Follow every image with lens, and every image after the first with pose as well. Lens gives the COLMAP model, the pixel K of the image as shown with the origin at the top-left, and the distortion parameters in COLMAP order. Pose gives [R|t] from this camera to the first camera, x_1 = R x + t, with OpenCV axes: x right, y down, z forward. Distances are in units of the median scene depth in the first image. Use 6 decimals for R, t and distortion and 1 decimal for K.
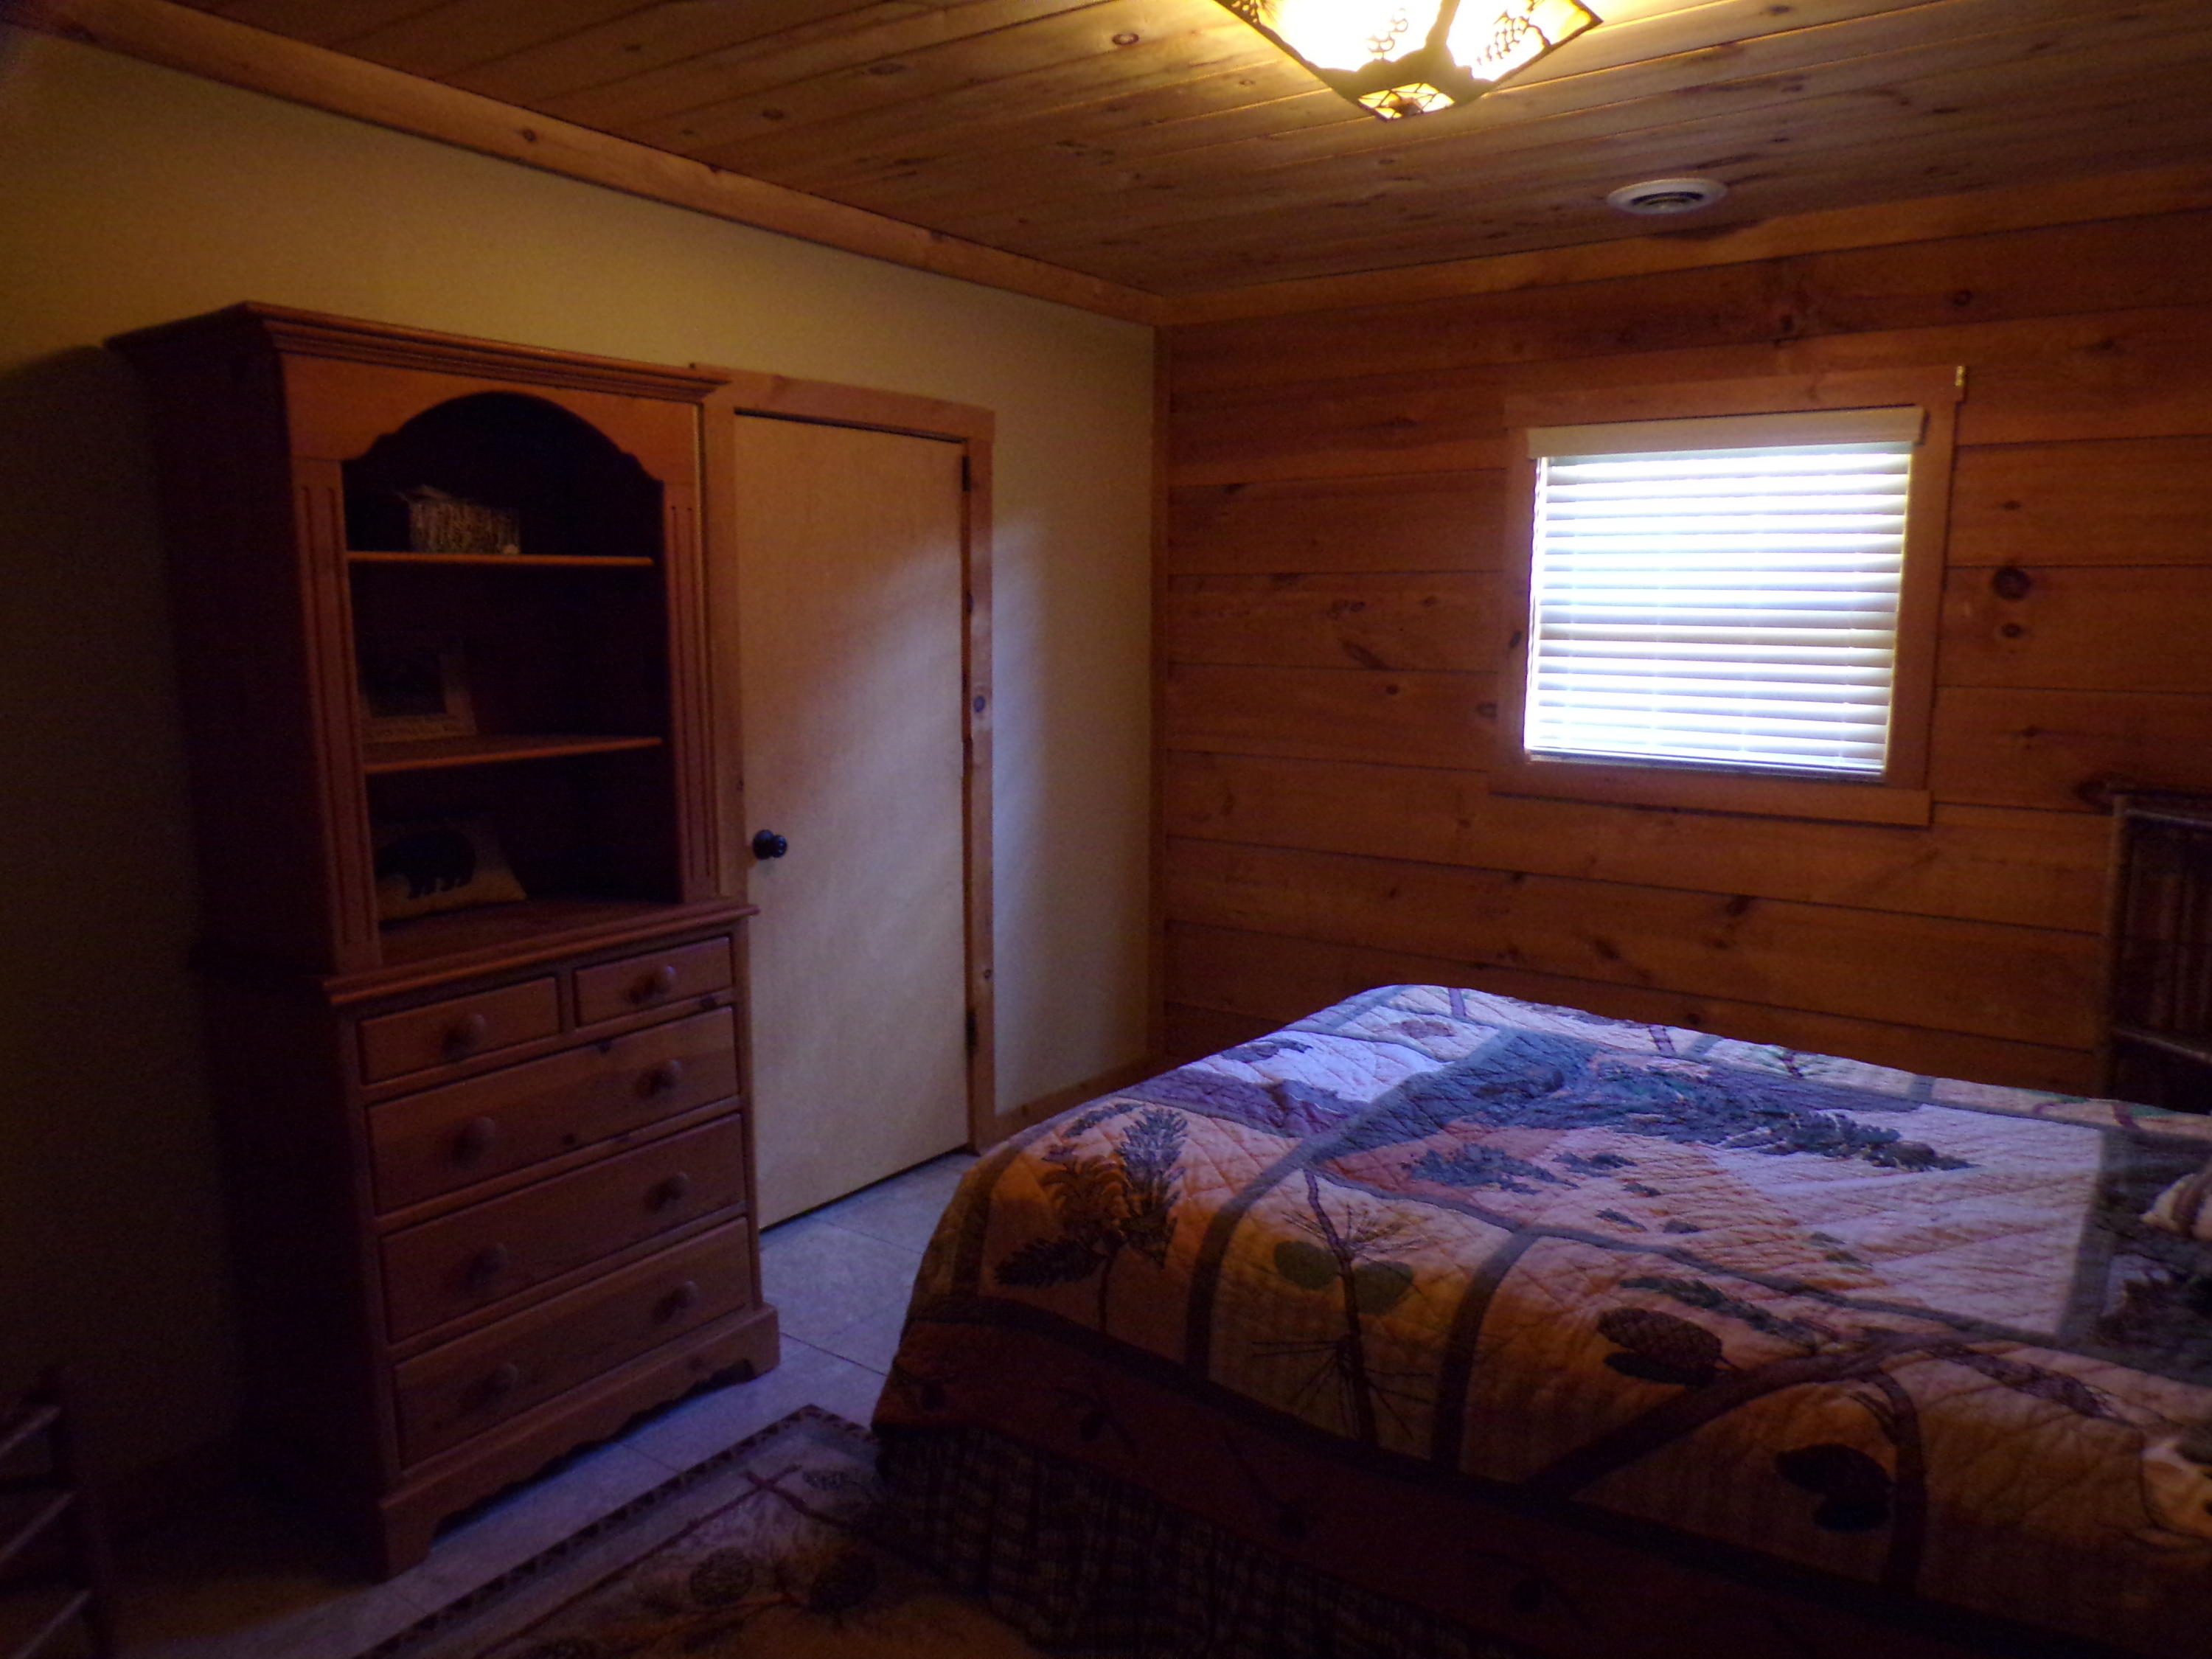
lens RADIAL K [[1510.2, 0, 1120.1], [0, 1510.2, 831.3], [0, 0, 1]] dist [-0.007532, -0.000763]
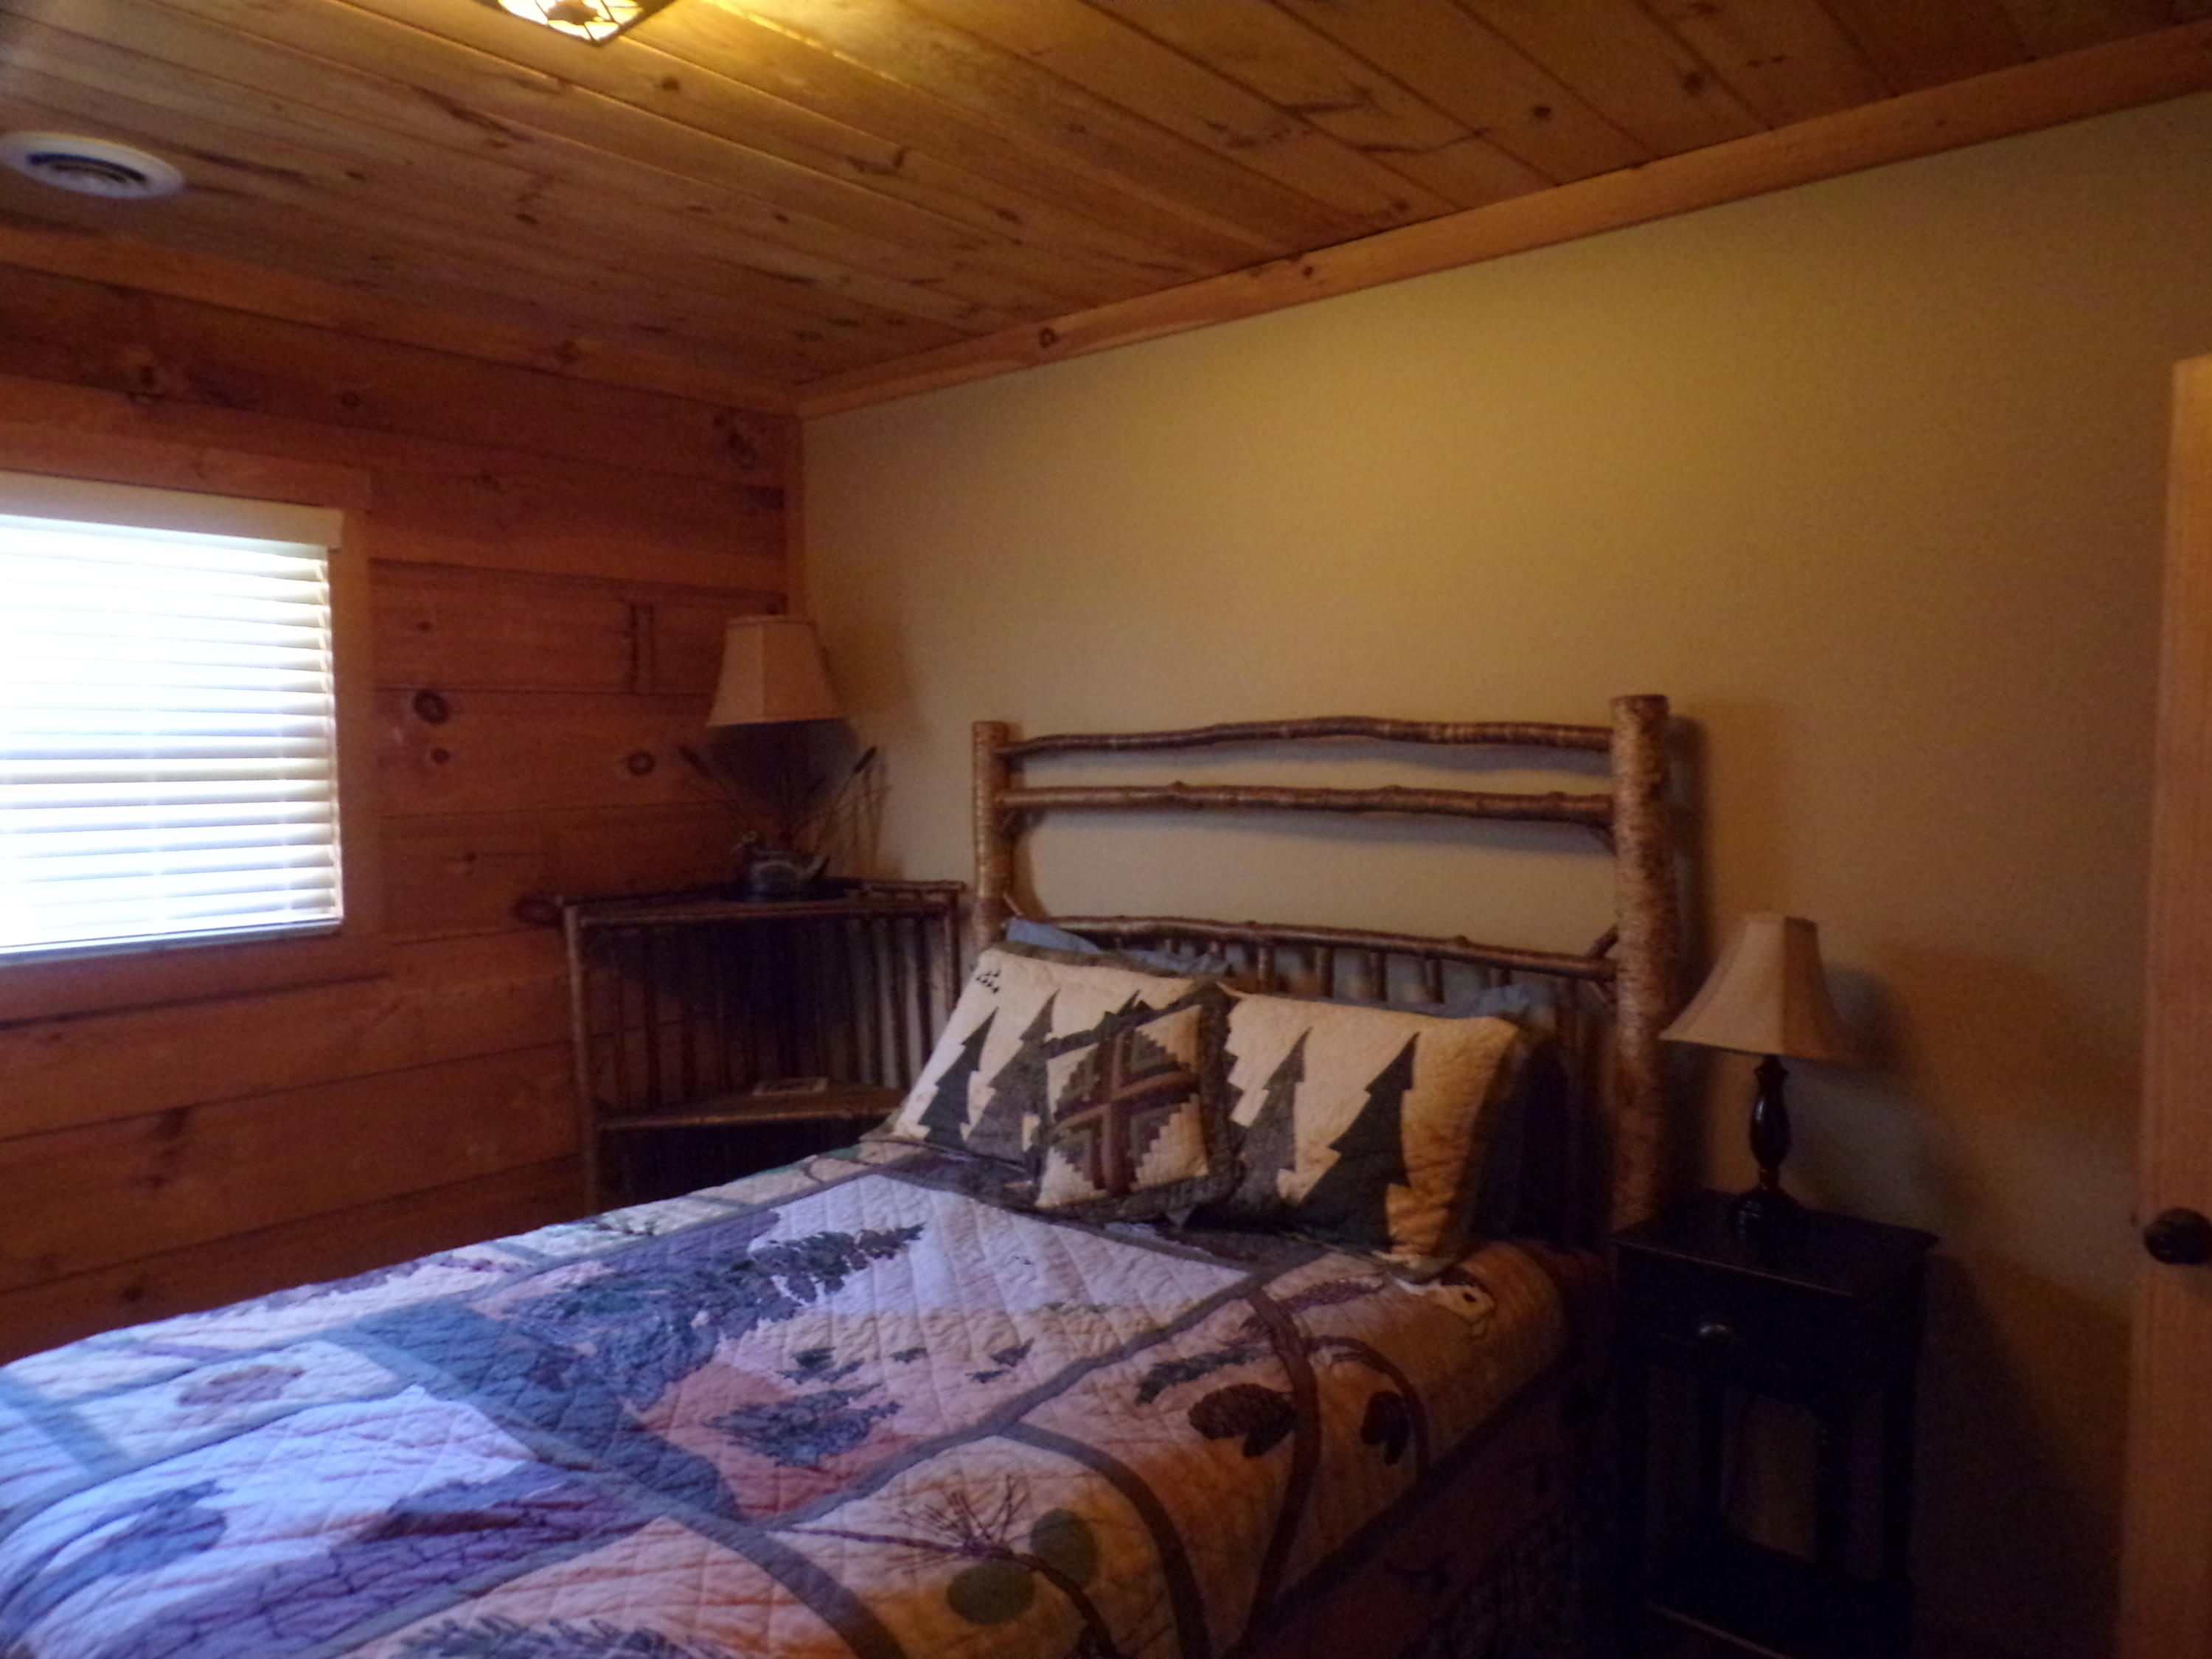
lens RADIAL K [[1561.2, 0, 1106.0], [0, 1561.2, 829.5], [0, 0, 1]] dist [-0.007485, 0.054469]
pose [[0.089875, -0.061706, 0.994040, -0.446204], [0.161638, 0.985750, 0.046577, -0.078399], [-0.982749, 0.156488, 0.098568, 0.597363]]
